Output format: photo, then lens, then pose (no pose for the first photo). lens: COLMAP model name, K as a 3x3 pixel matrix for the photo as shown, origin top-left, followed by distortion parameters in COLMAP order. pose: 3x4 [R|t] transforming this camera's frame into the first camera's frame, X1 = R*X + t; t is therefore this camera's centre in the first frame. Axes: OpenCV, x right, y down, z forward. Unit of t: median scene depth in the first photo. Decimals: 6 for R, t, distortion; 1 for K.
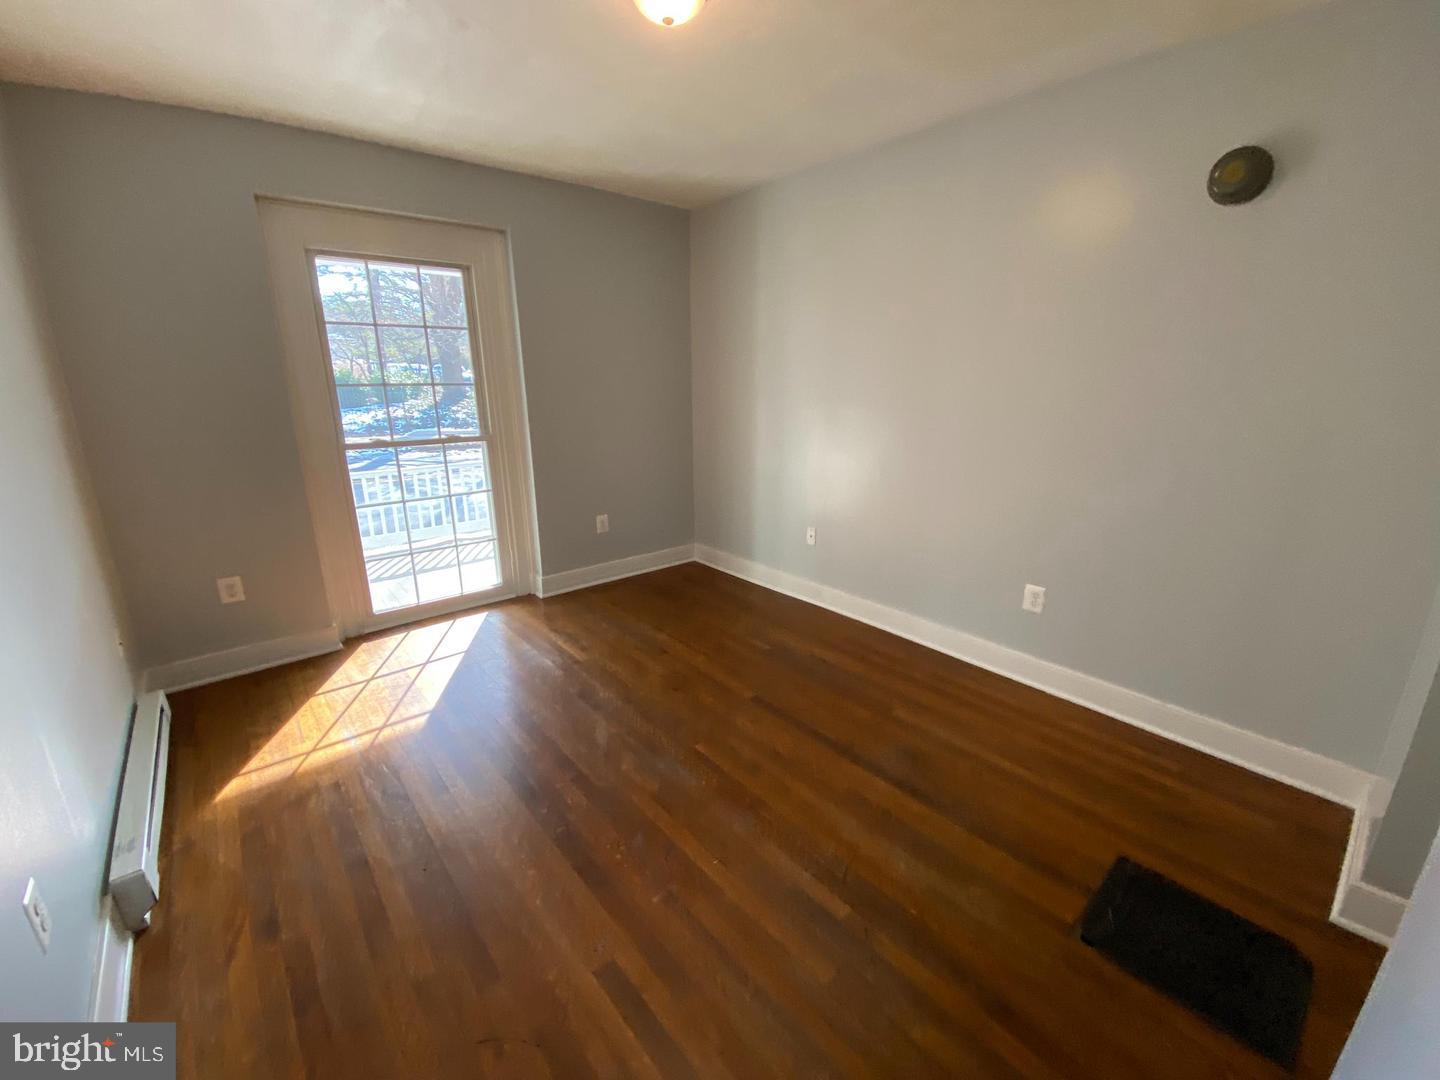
lens RADIAL K [[588.4, 0, 719.3], [0, 588.4, 547.4], [0, 0, 1]] dist [0.001495, 0.000047]
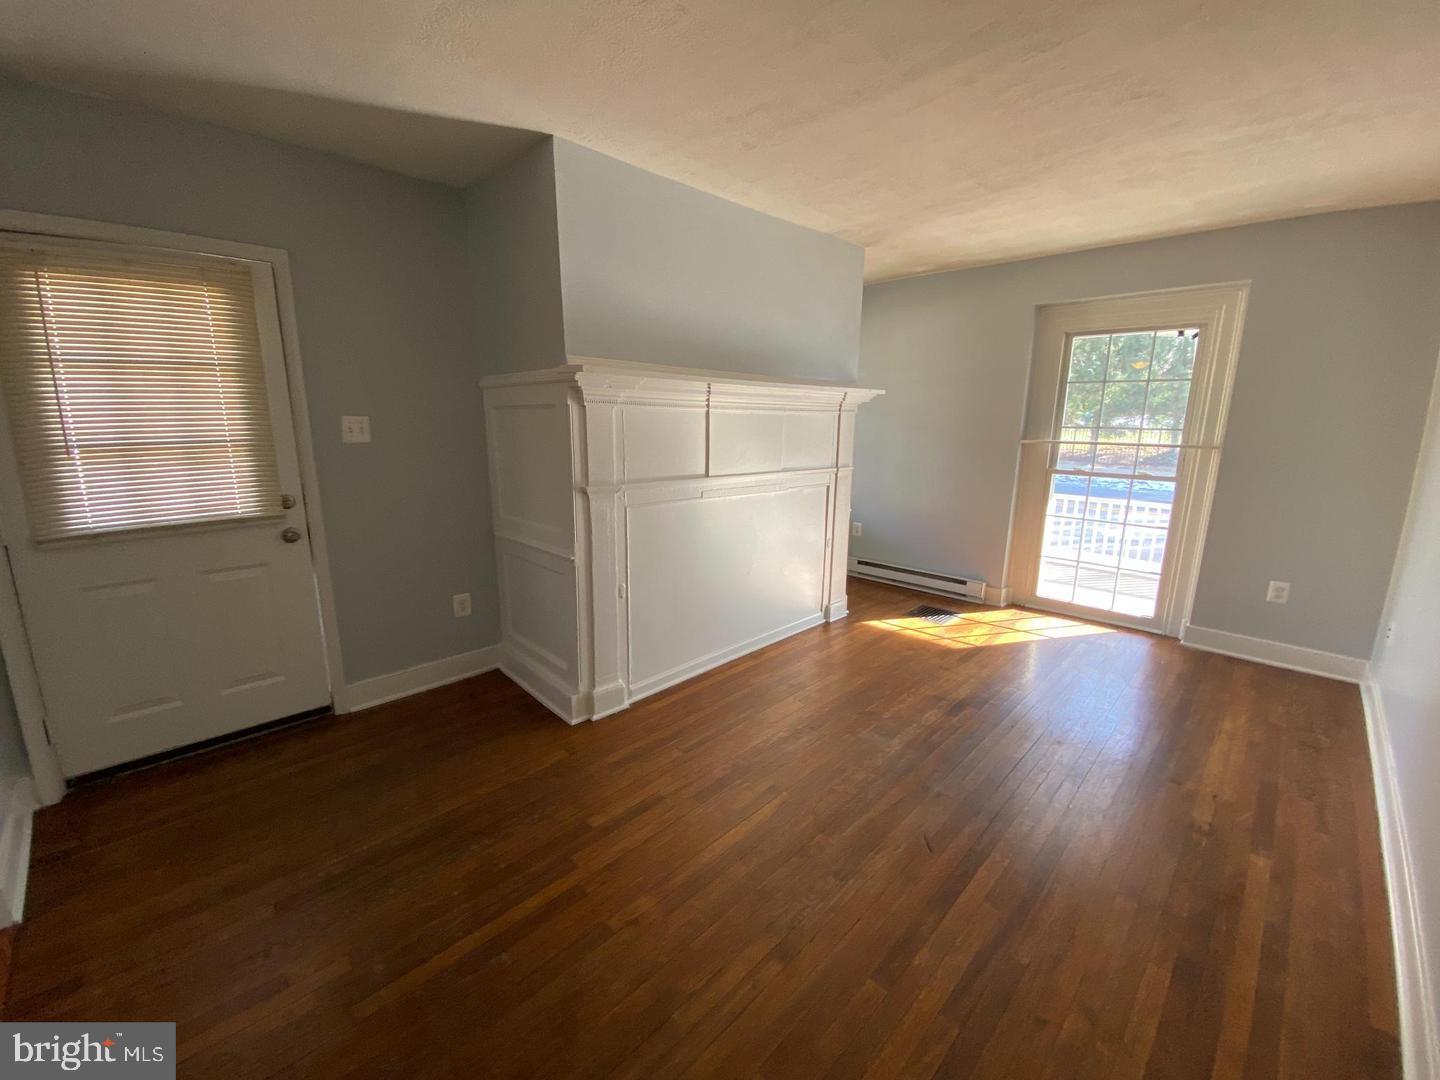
lens RADIAL K [[588.4, 0, 716.7], [0, 588.4, 538.9], [0, 0, 1]] dist [0.001495, 0.000047]
pose [[0.070529, 0.195754, -0.978113, 0.653386], [-0.288762, 0.942578, 0.167821, -0.023092], [0.954799, 0.270606, 0.123006, 0.110865]]
